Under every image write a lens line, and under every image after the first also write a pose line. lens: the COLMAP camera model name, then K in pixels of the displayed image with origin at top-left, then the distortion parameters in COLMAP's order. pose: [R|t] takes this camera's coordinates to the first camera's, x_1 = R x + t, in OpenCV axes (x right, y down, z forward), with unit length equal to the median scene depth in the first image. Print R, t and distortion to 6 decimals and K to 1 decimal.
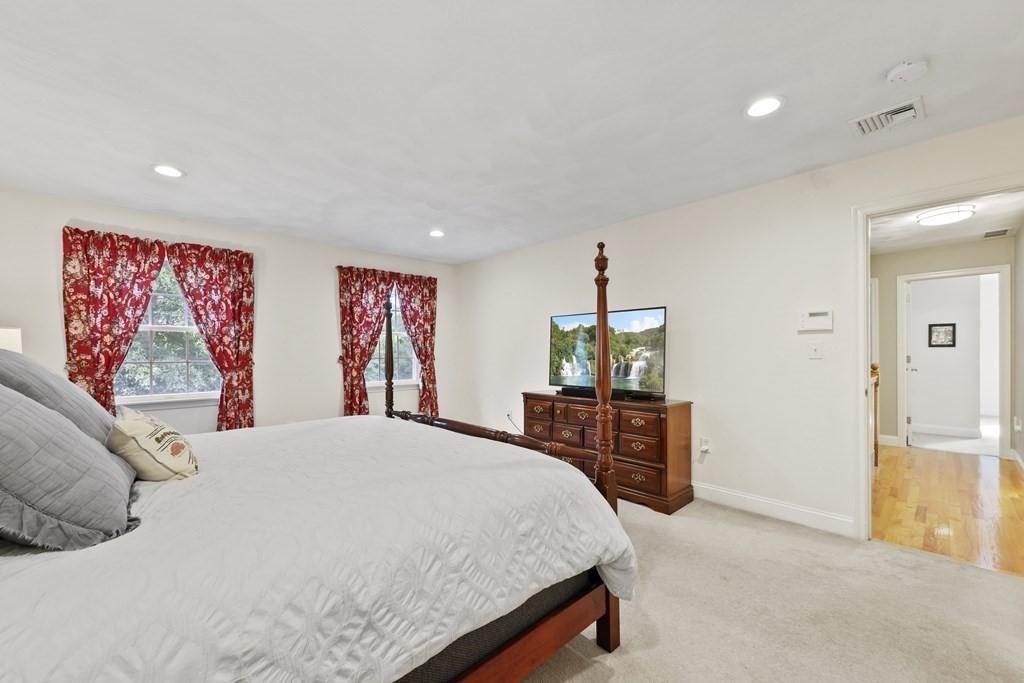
lens RADIAL K [[401.4, 0, 498.7], [0, 401.4, 358.9], [0, 0, 1]] dist [0.003448, -0.000064]
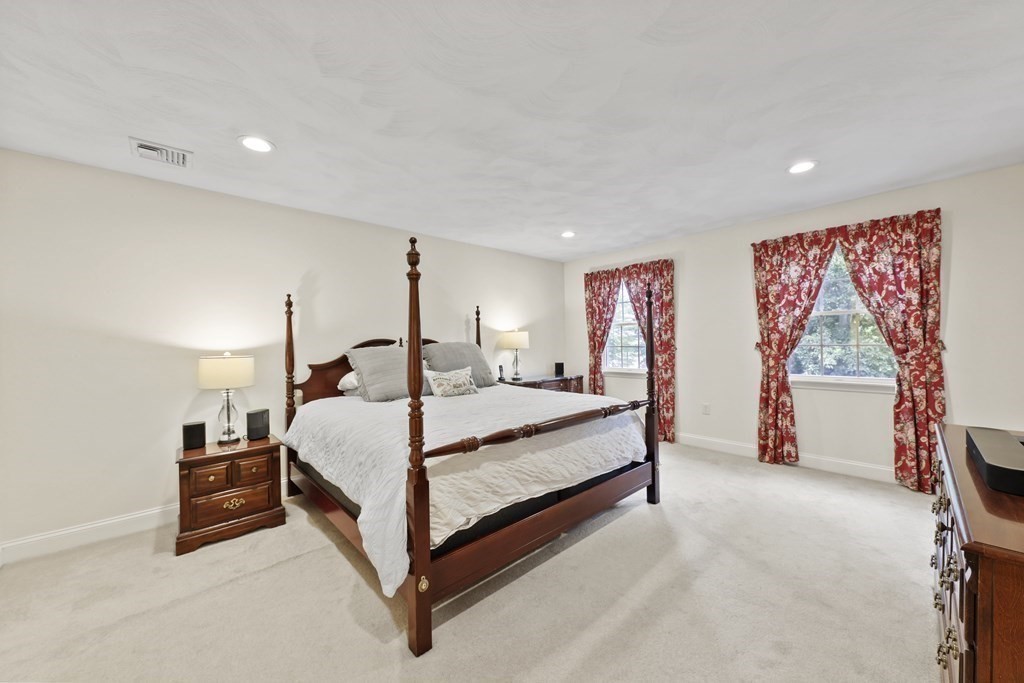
lens RADIAL K [[376.7, 0, 511.0], [0, 376.7, 341.4], [0, 0, 1]] dist [0.002115, 0.000161]
pose [[-0.003664, 0.006036, -0.999975, 0.451733], [0.002967, 0.999977, 0.006025, -0.016122], [0.999989, -0.002945, -0.003682, 0.442642]]
